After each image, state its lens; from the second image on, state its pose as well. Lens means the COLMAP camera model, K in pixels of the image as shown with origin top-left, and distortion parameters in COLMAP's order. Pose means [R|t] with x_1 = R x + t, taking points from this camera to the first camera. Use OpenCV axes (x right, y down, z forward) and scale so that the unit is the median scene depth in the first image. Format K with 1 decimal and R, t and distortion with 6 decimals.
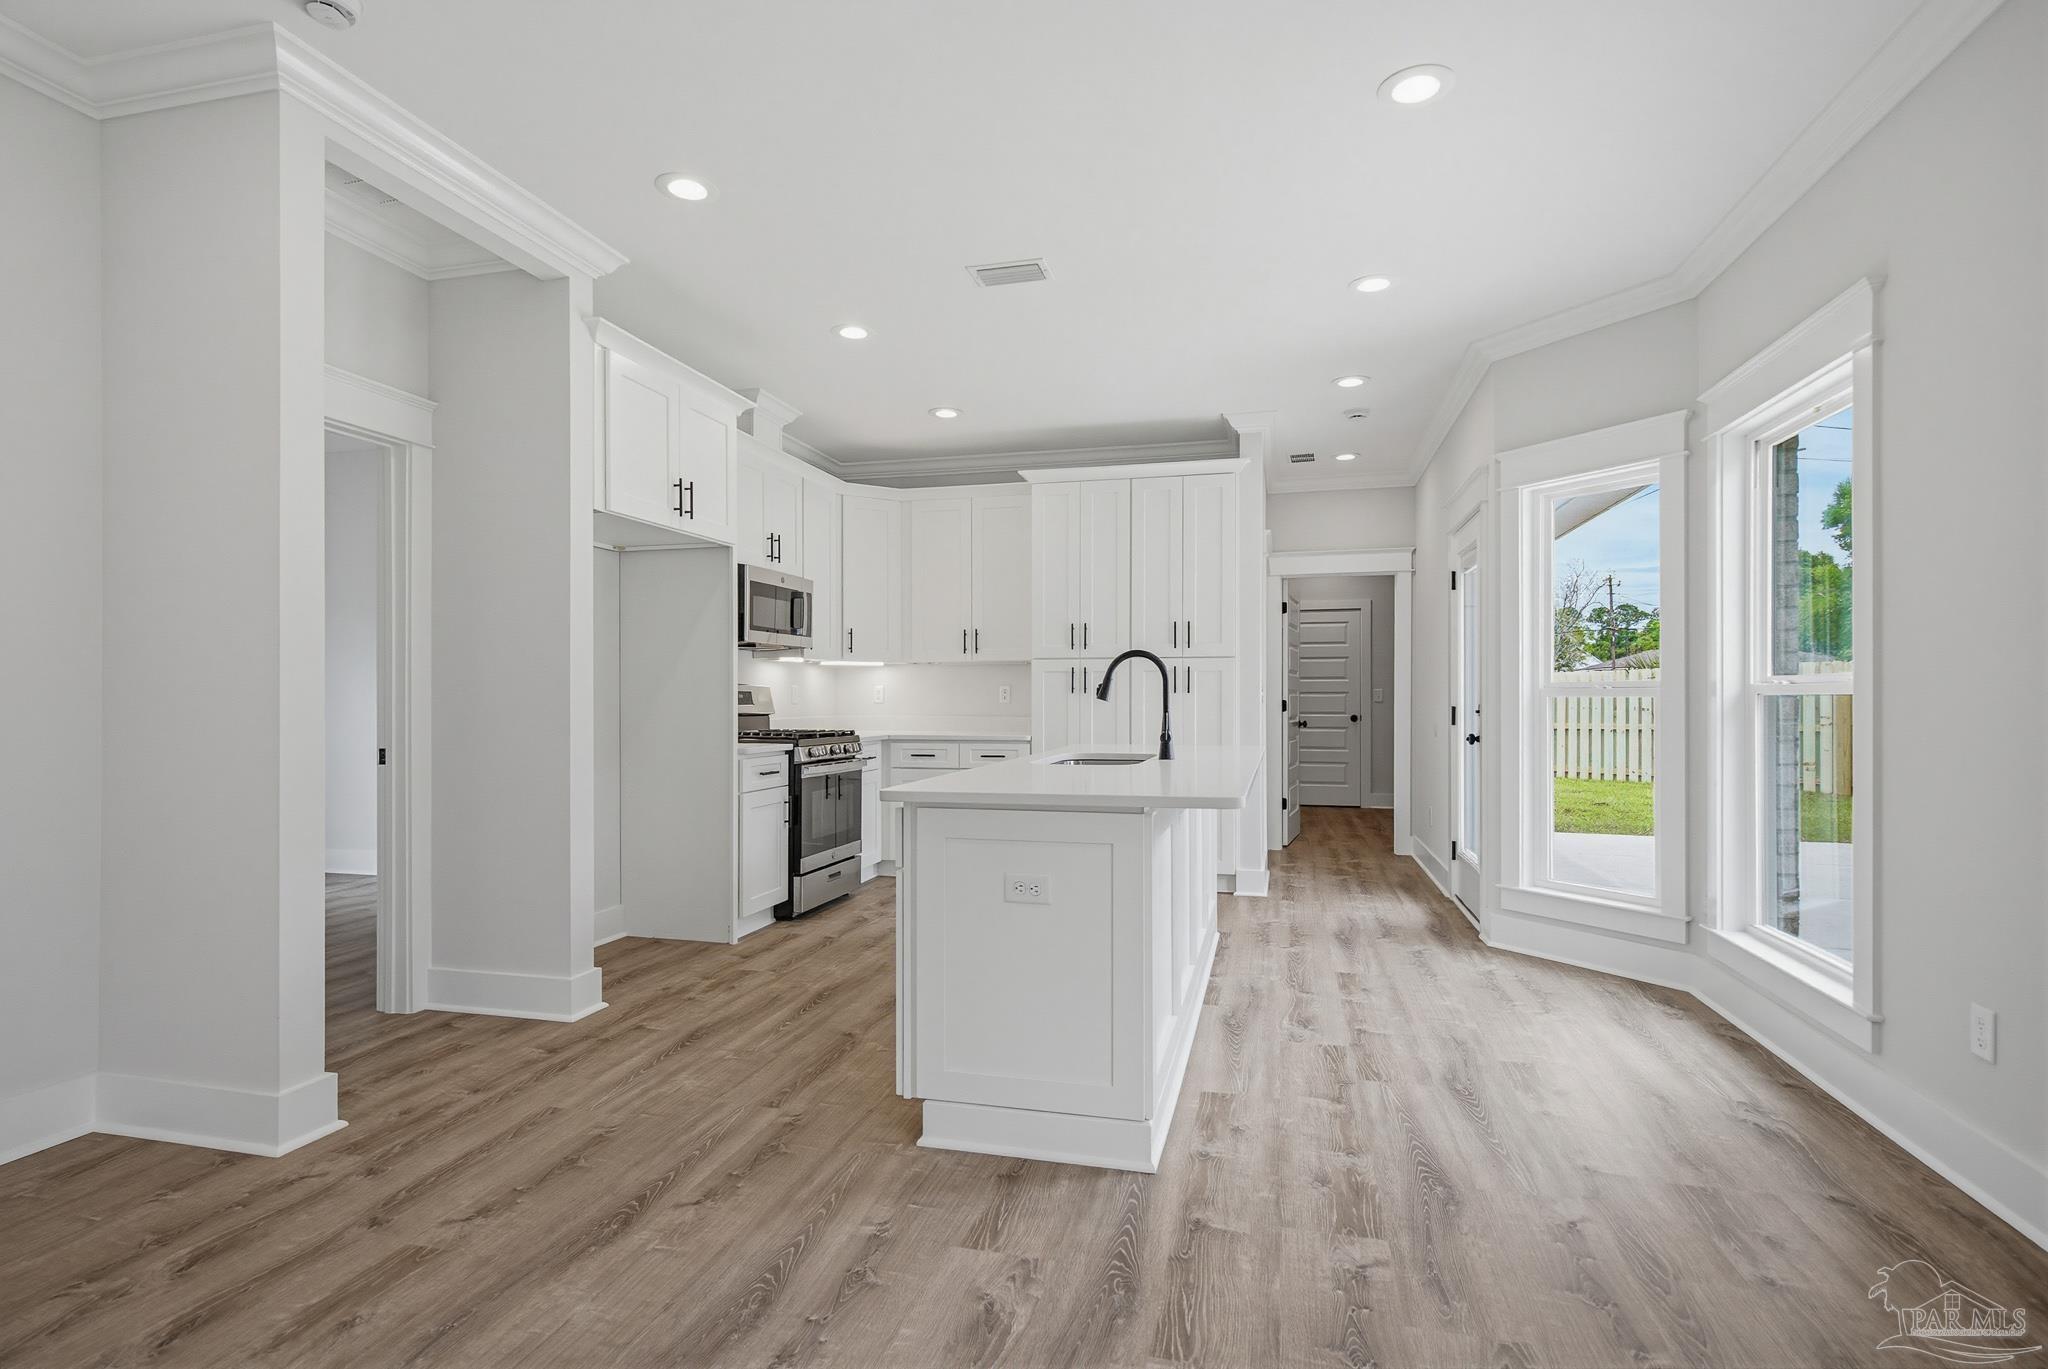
lens RADIAL K [[1025.1, 0, 1022.1], [0, 1025.1, 691.0], [0, 0, 1]] dist [0.004579, 0.000400]
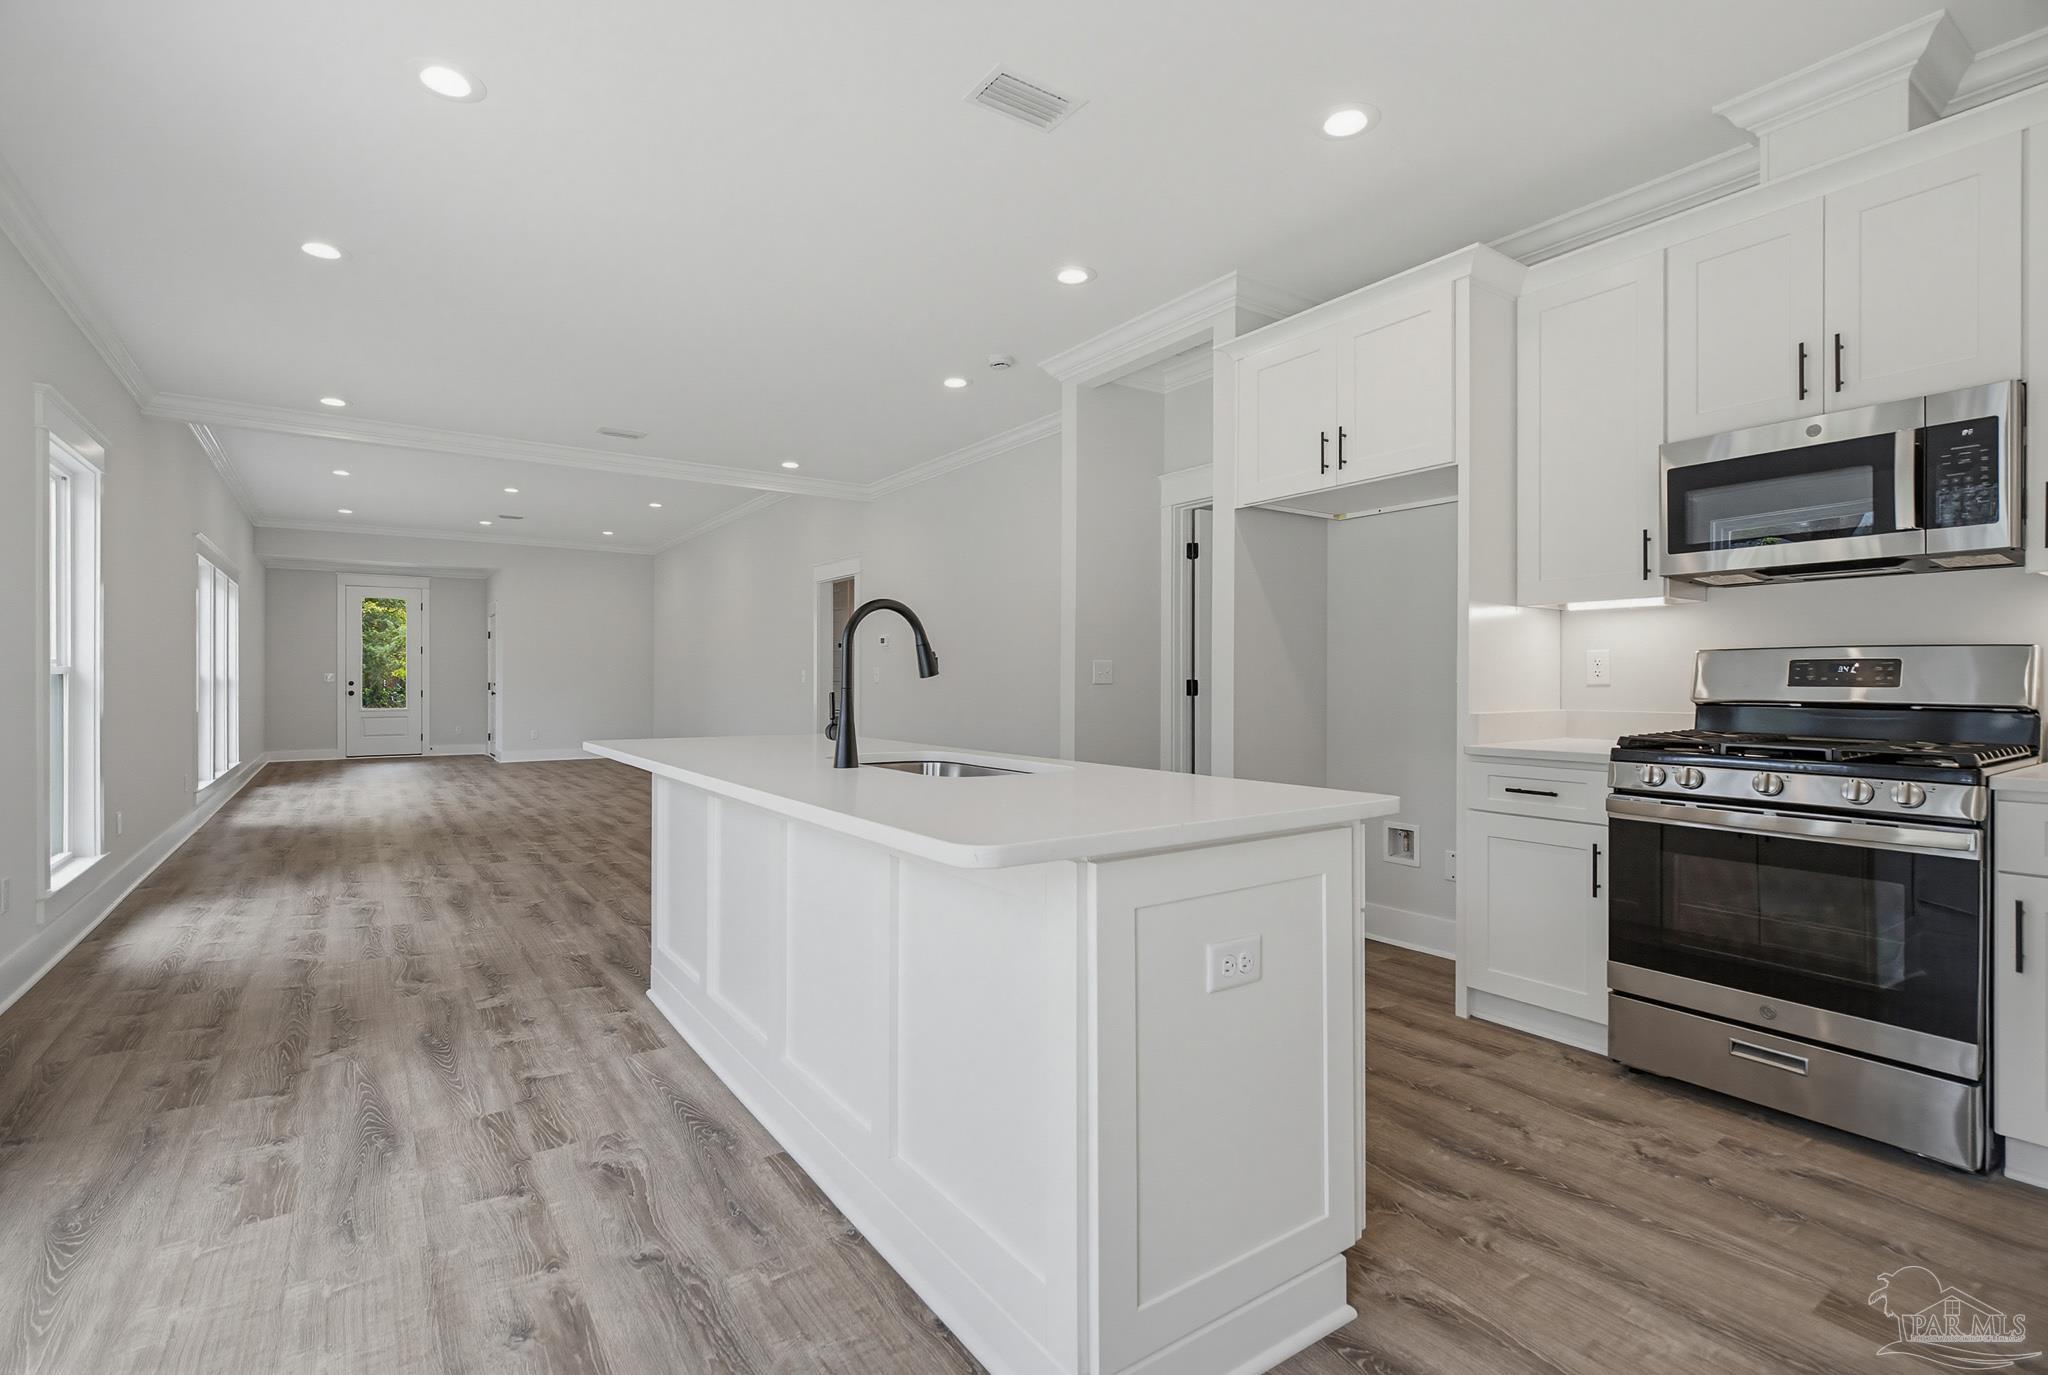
lens RADIAL K [[950.3, 0, 1024.4], [0, 950.3, 678.9], [0, 0, 1]] dist [-0.000354, -0.000125]
pose [[-0.652939, -0.001323, -0.757409, 0.516476], [0.004865, 0.999971, -0.005940, 0.015604], [0.757395, -0.007563, -0.652914, 1.467658]]
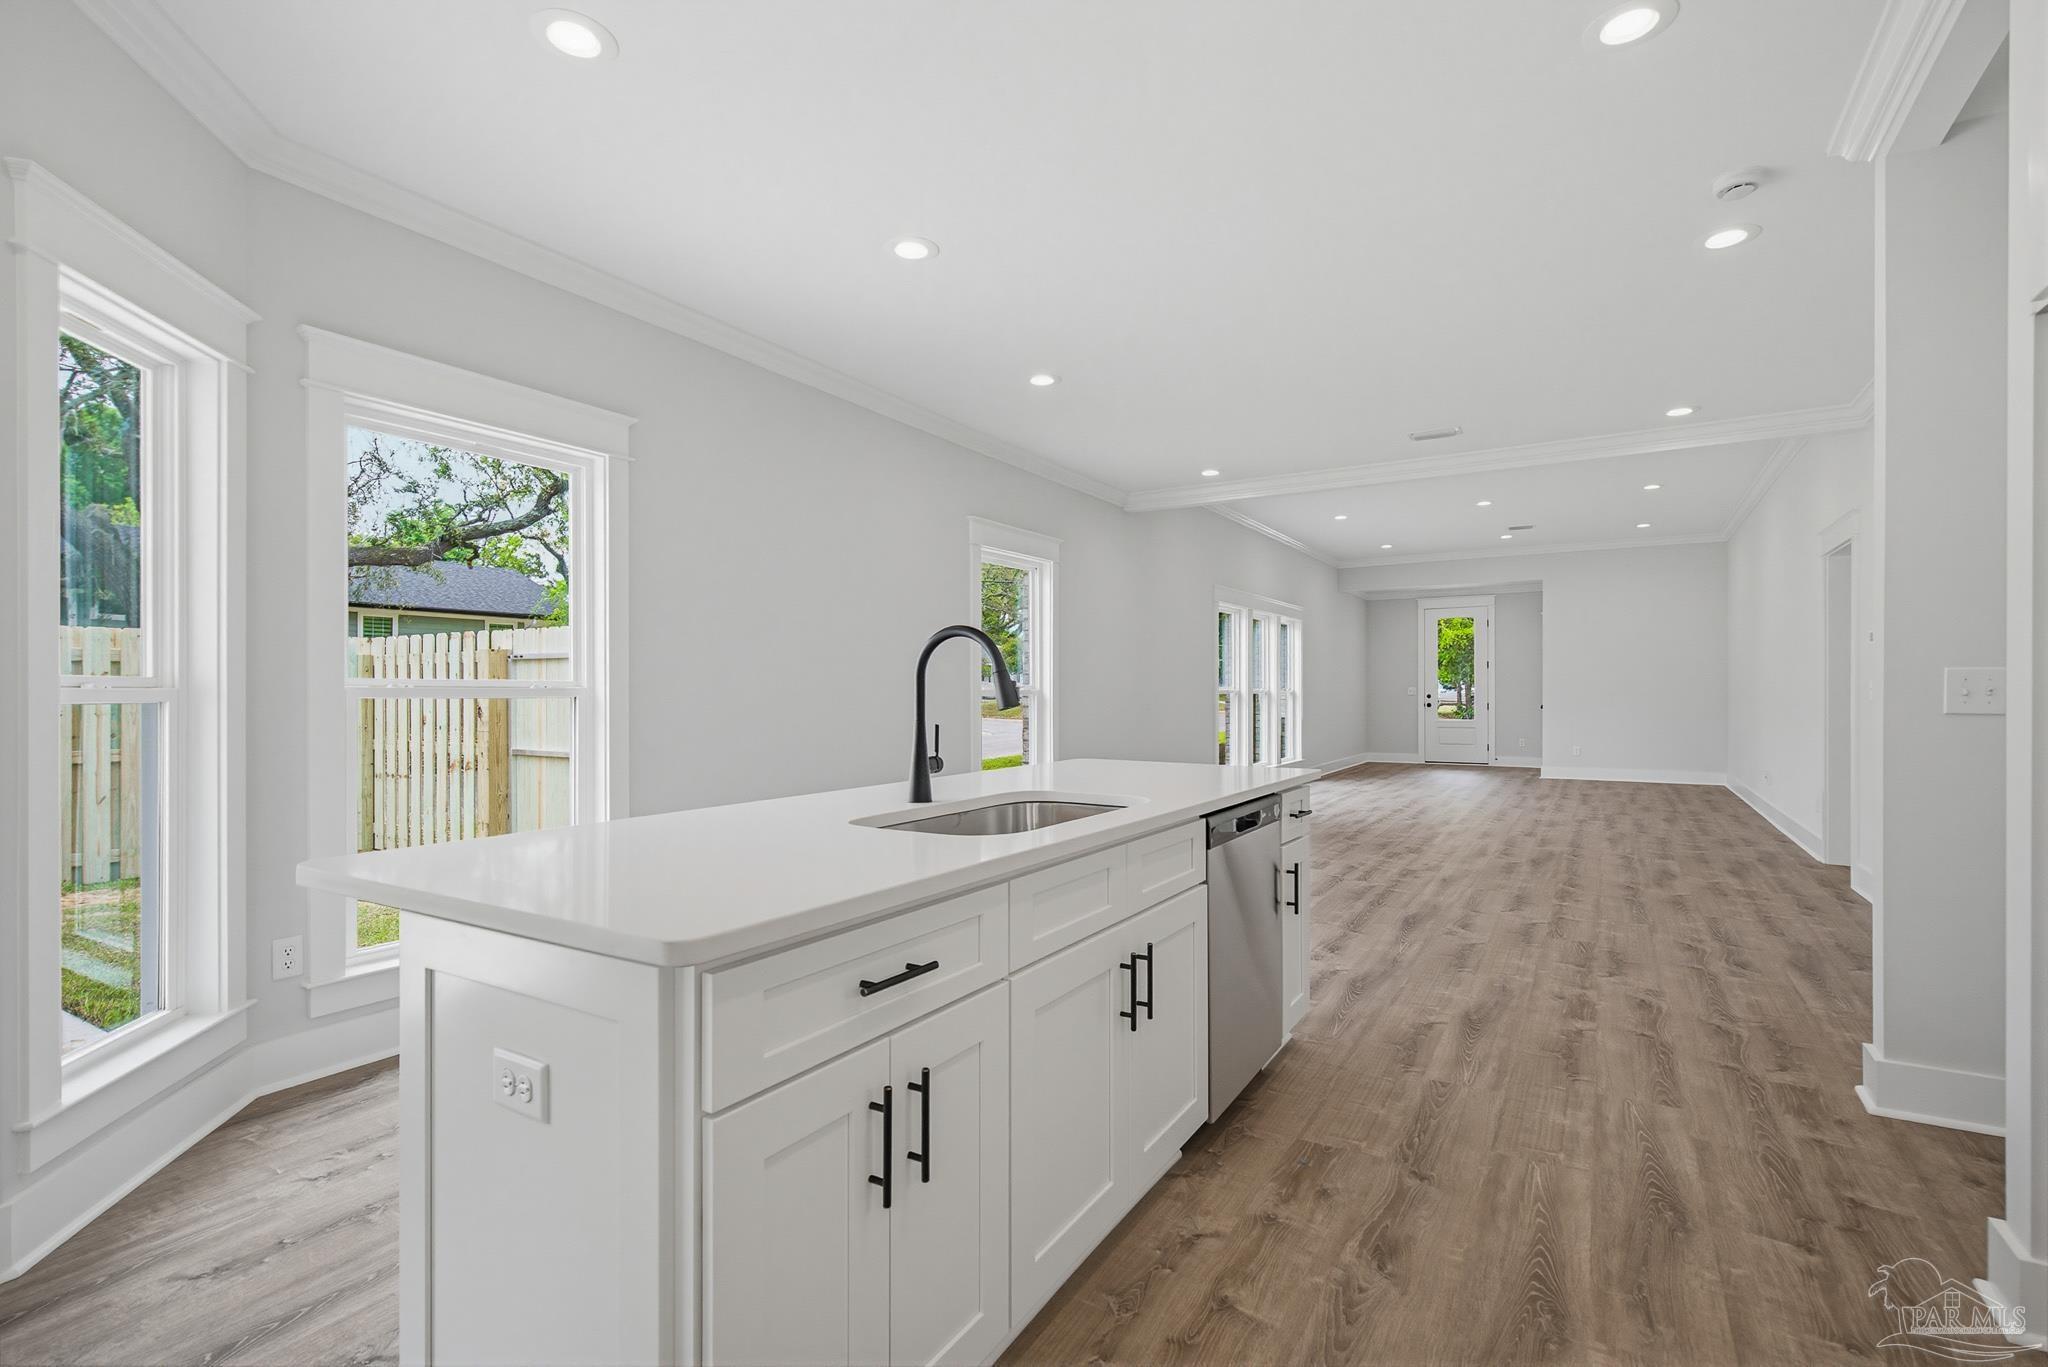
lens RADIAL K [[951.4, 0, 1030.5], [0, 951.4, 699.0], [0, 0, 1]] dist [-0.001066, -0.000604]
pose [[-0.957594, 0.001356, 0.288117, -0.090395], [0.001596, 0.999999, 0.000598, 0.004188], [-0.288116, 0.001032, -0.957595, 1.535867]]
